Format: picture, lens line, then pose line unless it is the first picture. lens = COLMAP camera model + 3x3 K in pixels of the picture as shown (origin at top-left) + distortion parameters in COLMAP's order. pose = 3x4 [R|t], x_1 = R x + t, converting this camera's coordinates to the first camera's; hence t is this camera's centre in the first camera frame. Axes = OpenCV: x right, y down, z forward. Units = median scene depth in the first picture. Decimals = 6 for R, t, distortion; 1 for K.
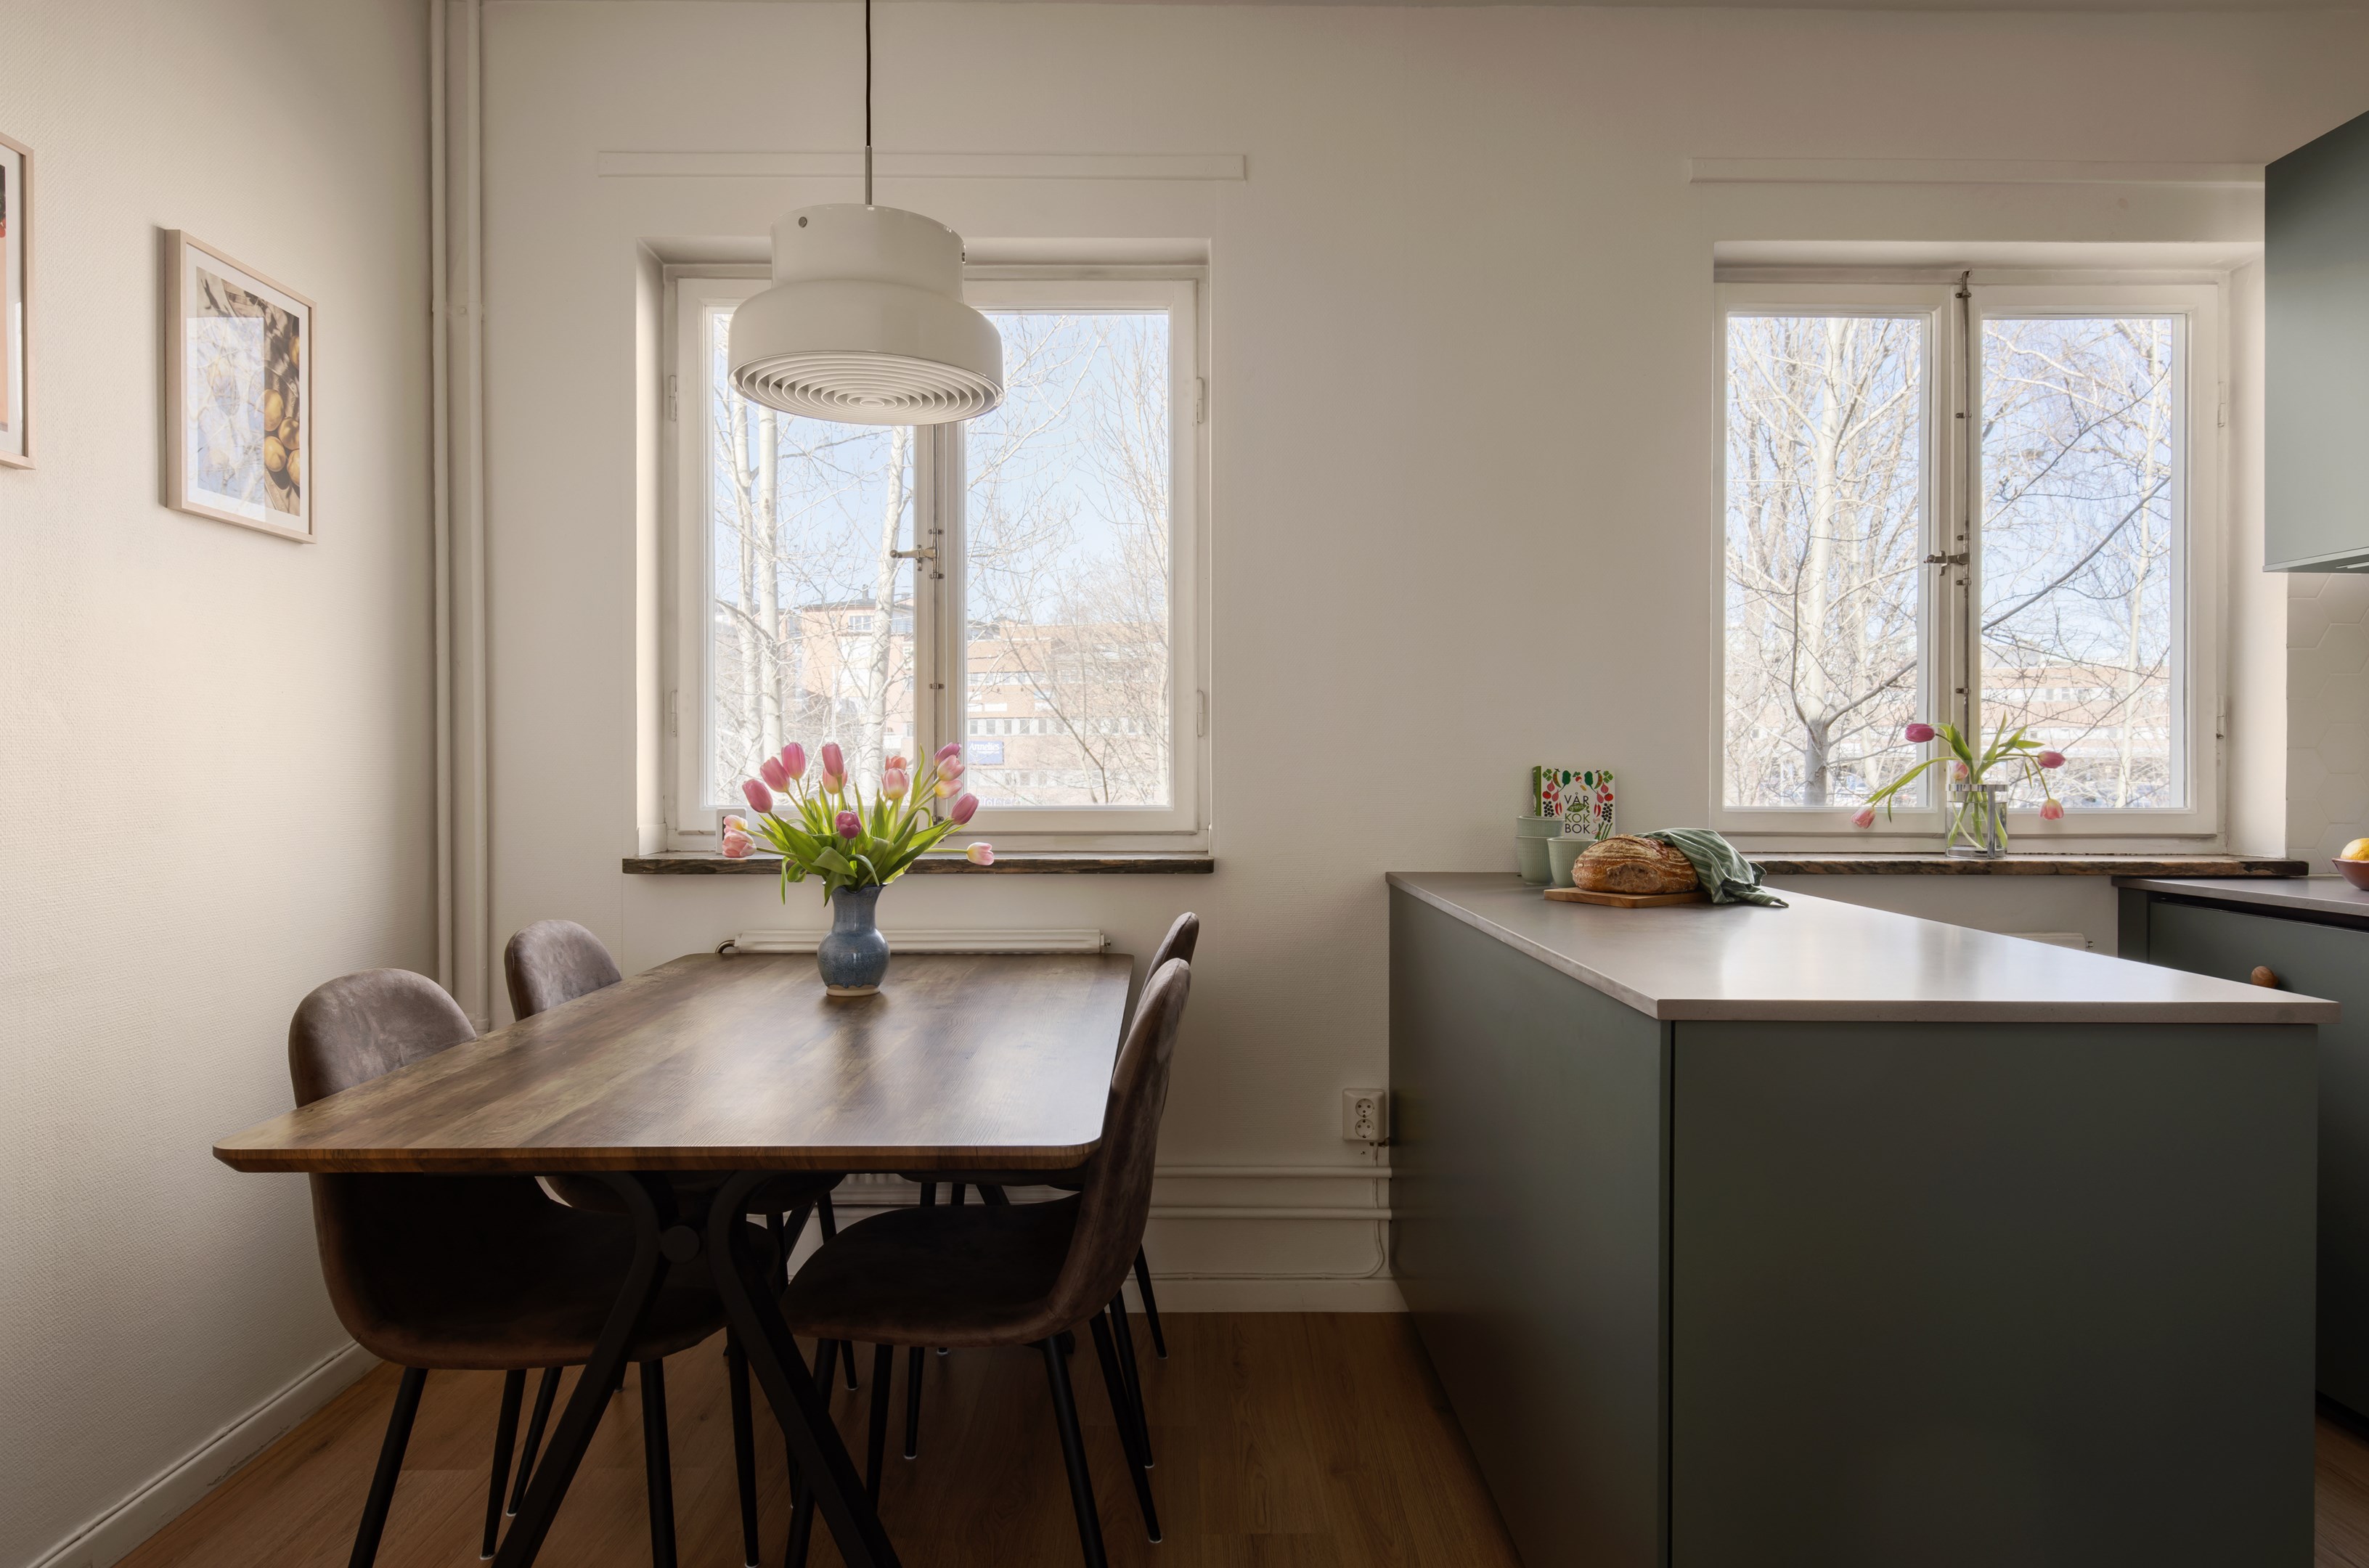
lens RADIAL K [[1327.8, 0, 1180.3], [0, 1327.8, 777.8], [0, 0, 1]] dist [0.009981, -0.002768]
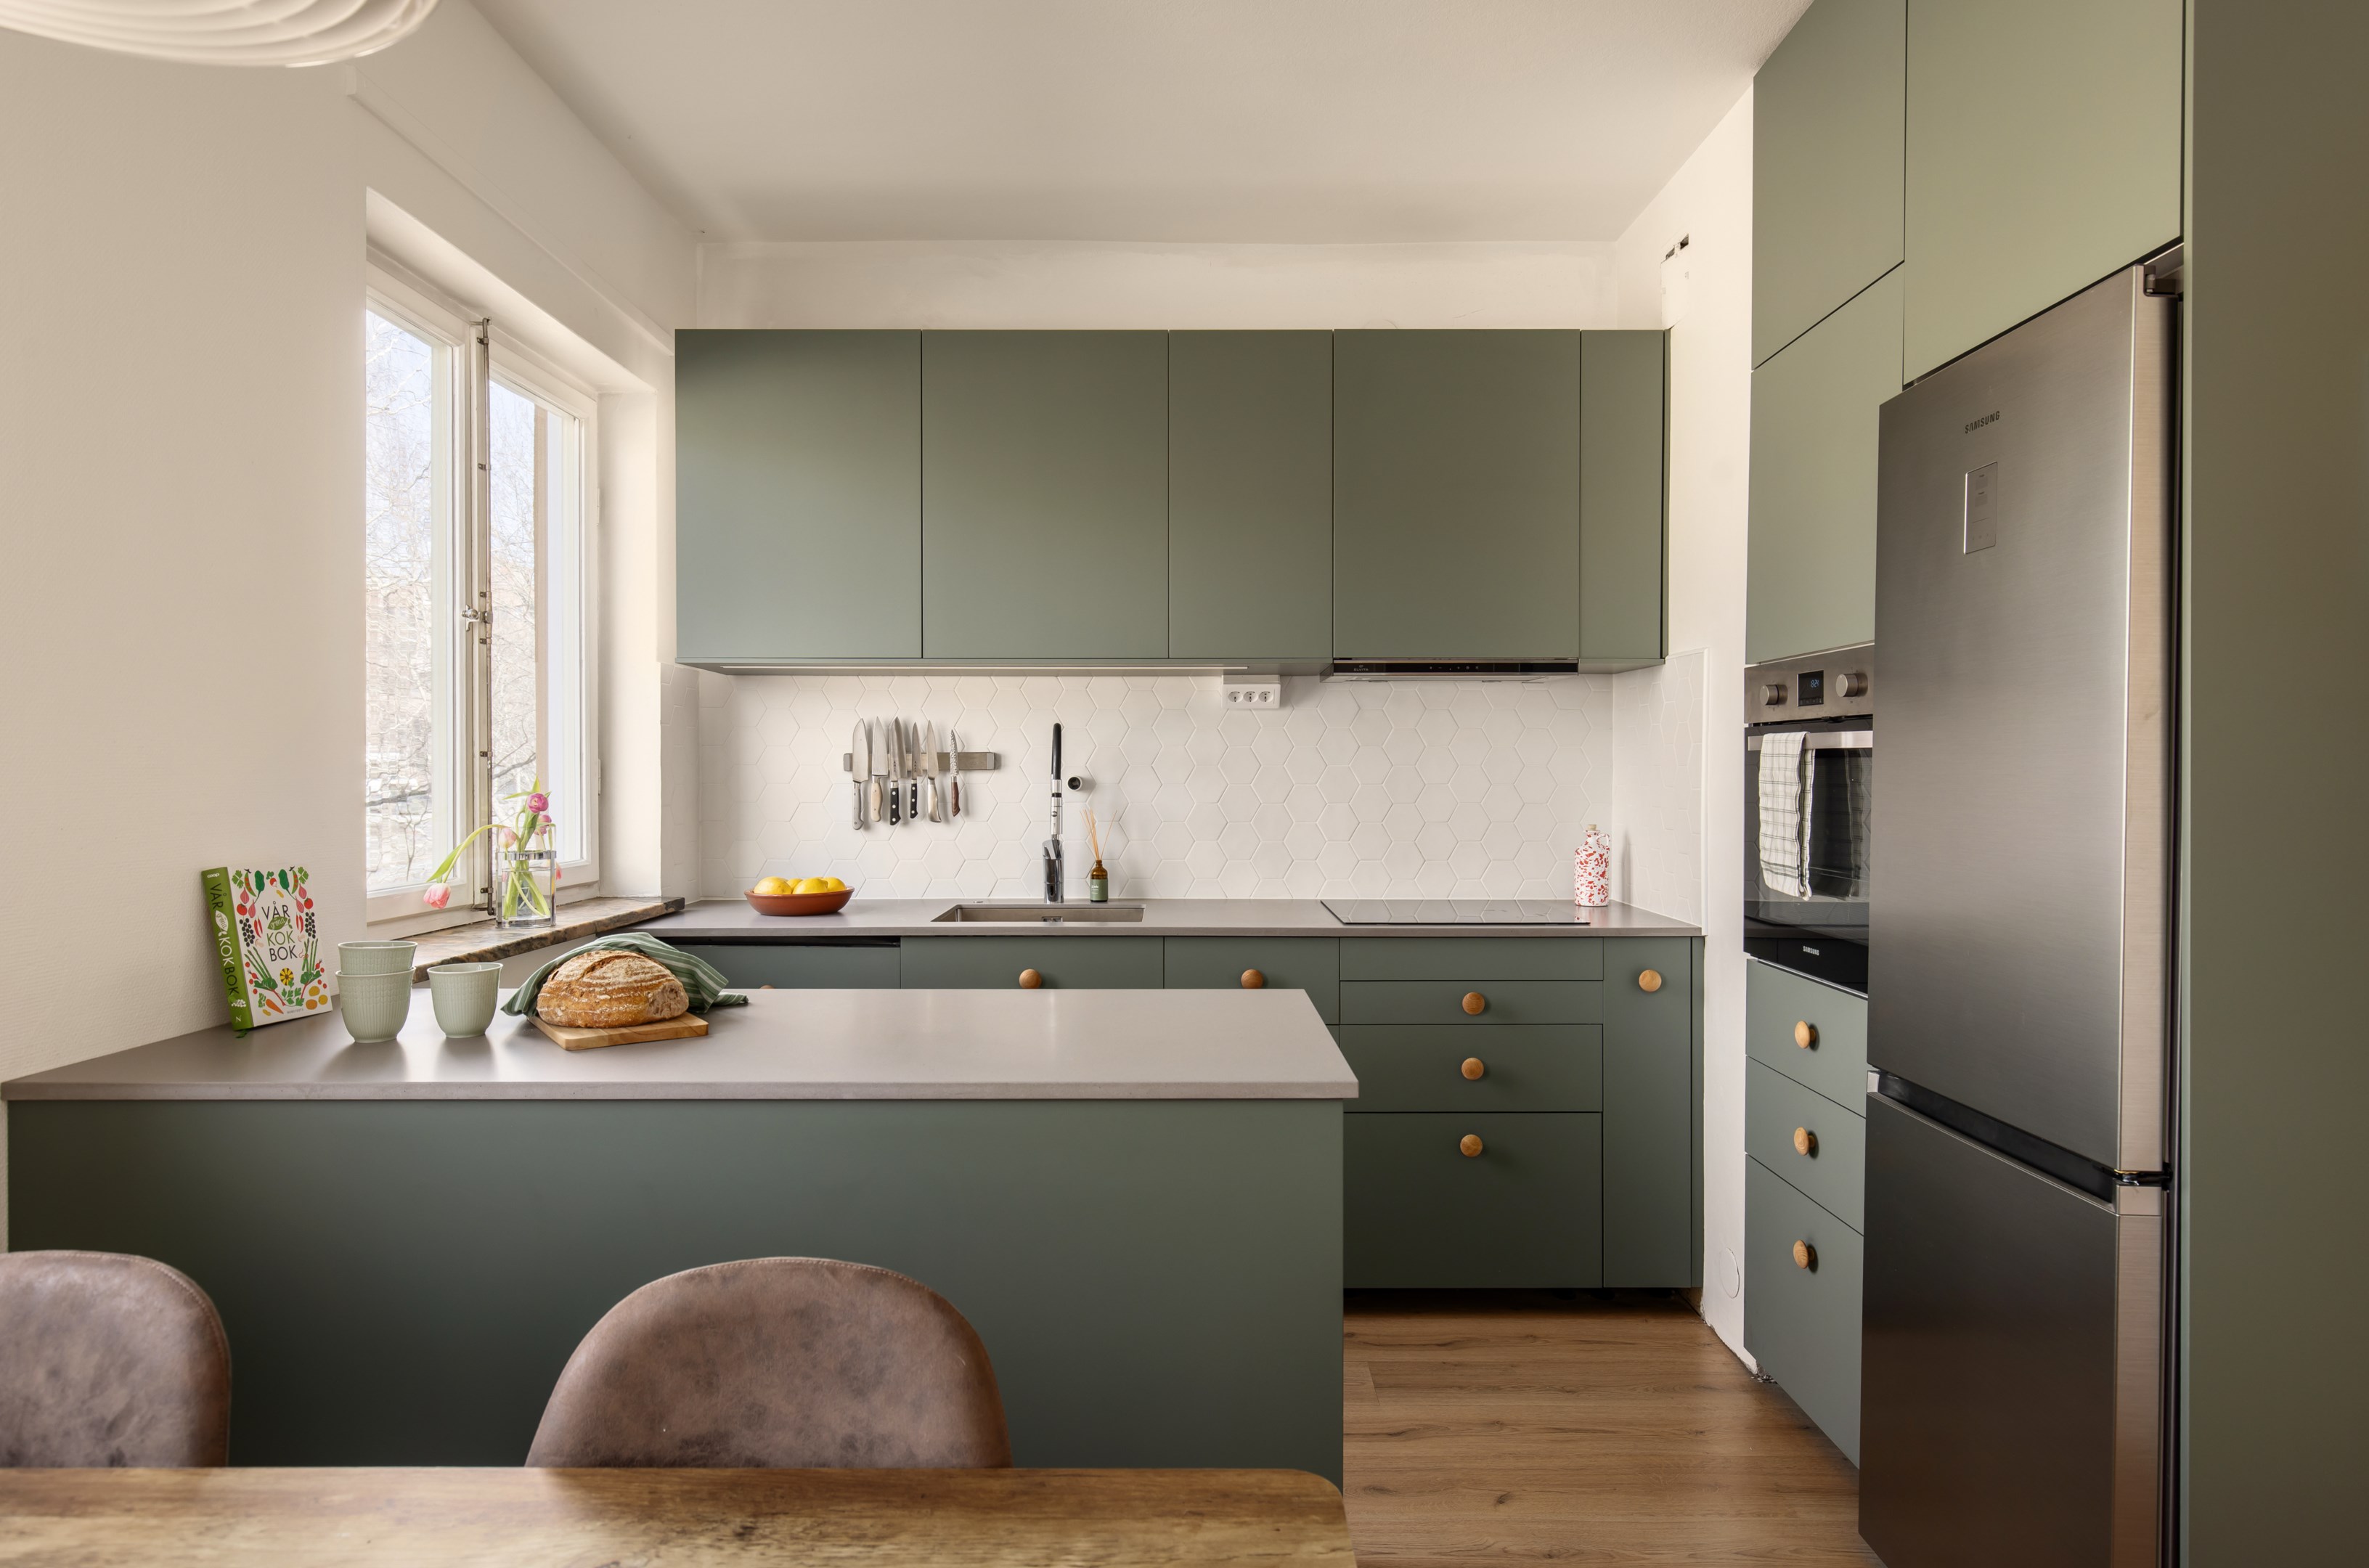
lens RADIAL K [[1327.8, 0, 1180.3], [0, 1327.8, 777.8], [0, 0, 1]] dist [0.009981, -0.002768]
pose [[0.021939, -0.007932, 0.999728, -0.388980], [0.001672, 0.999967, 0.007897, -0.058367], [-0.999758, 0.001498, 0.021951, 0.510091]]
